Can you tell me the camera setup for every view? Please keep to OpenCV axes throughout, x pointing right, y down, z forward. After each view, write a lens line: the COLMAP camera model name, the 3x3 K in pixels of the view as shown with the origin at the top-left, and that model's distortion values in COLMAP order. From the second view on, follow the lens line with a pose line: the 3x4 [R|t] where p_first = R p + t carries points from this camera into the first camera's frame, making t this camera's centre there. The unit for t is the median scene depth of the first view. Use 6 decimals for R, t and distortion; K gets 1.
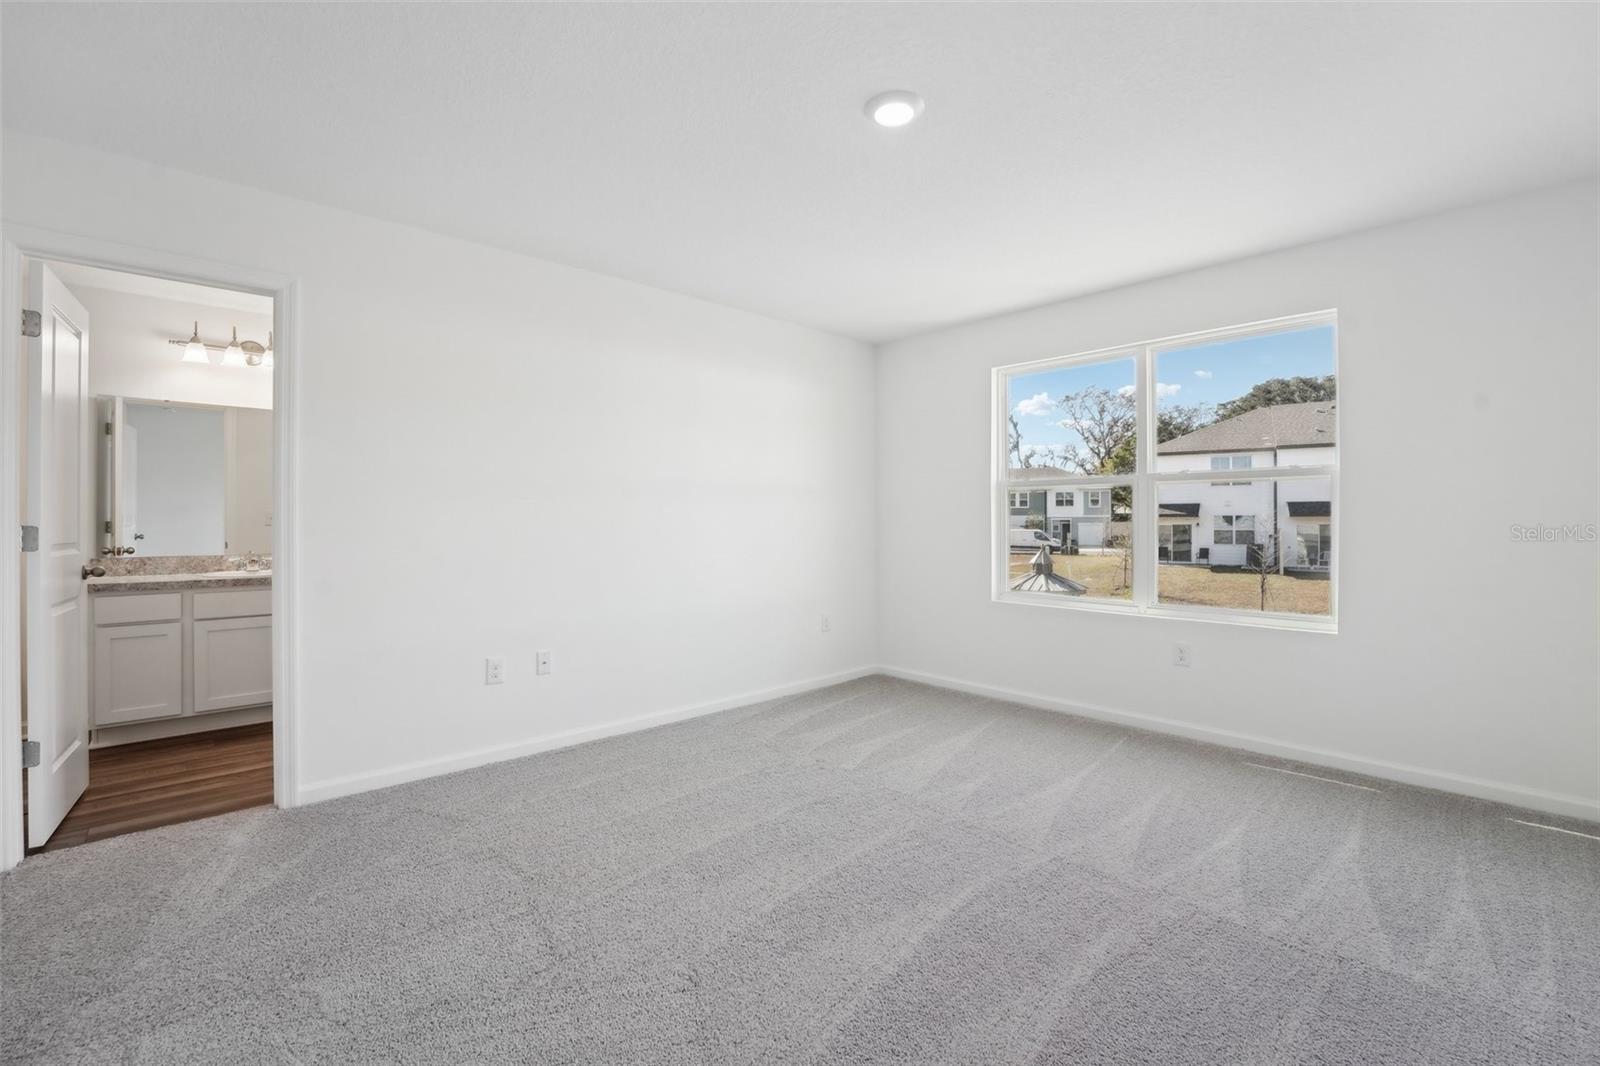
lens RADIAL K [[663.3, 0, 791.7], [0, 663.3, 523.2], [0, 0, 1]] dist [-0.005148, 0.000201]
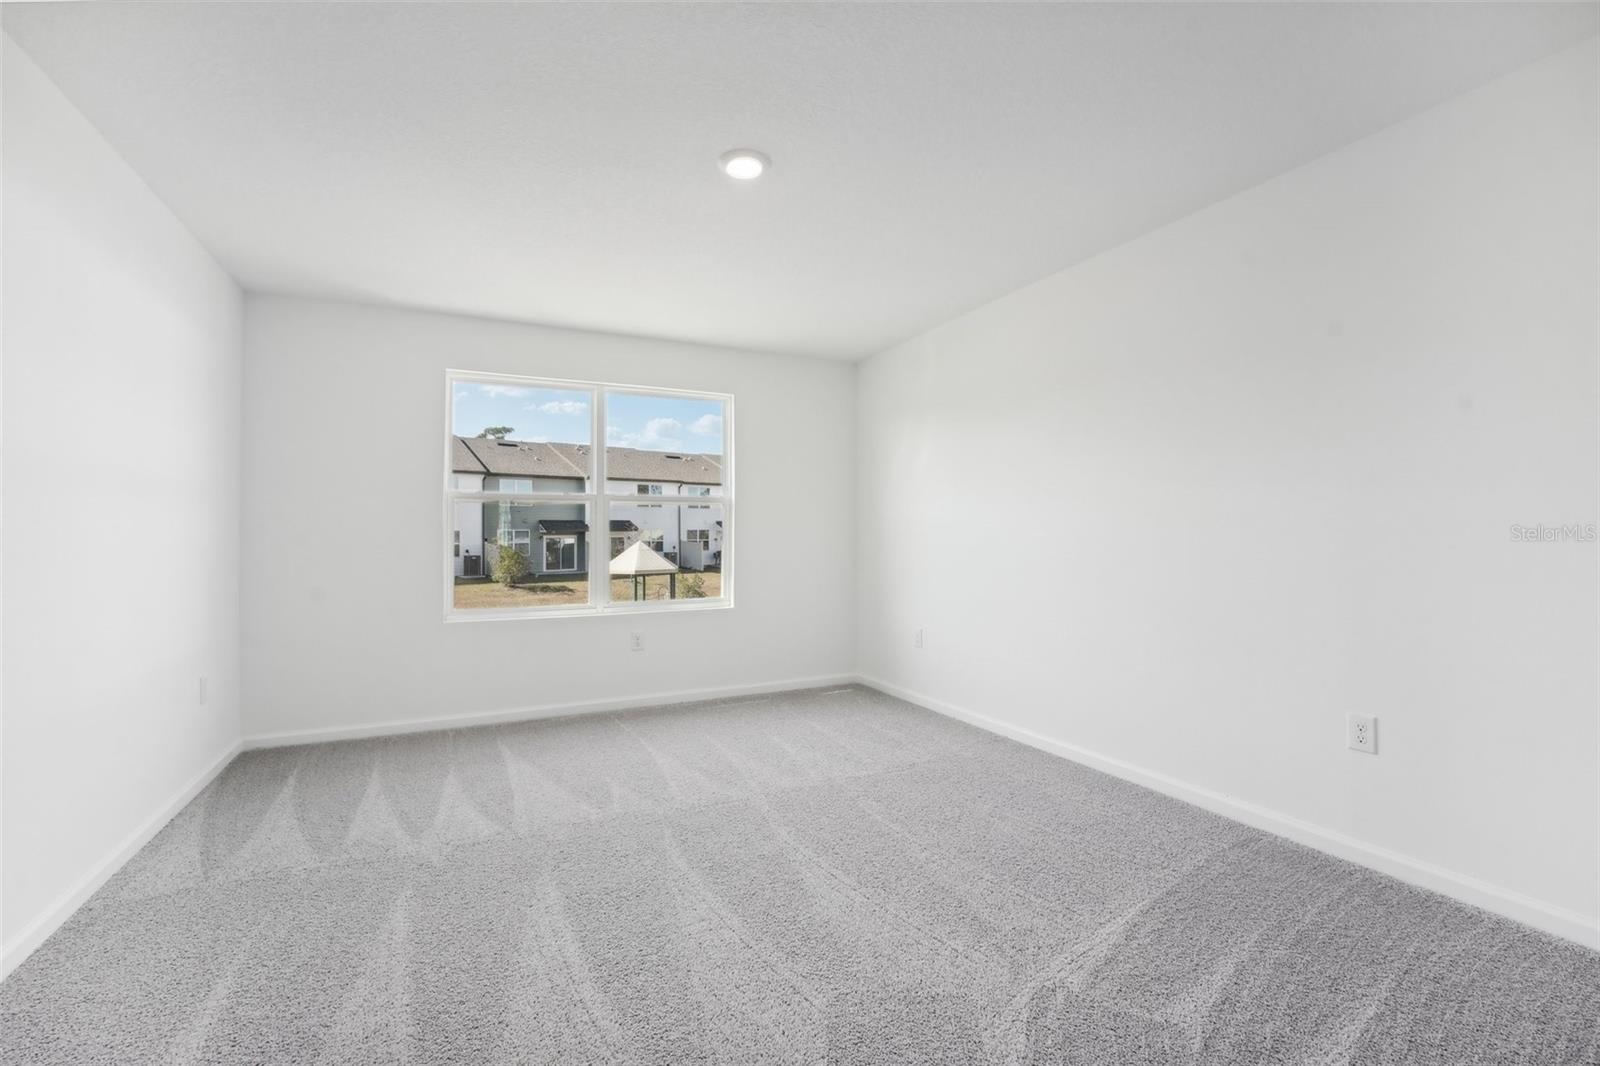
lens RADIAL K [[663.3, 0, 793.2], [0, 663.3, 541.1], [0, 0, 1]] dist [-0.005148, 0.000201]
pose [[0.315533, -0.010968, 0.948851, -0.502702], [-0.004895, 0.999901, 0.013186, -0.008818], [-0.948902, -0.008805, 0.315449, 0.327727]]
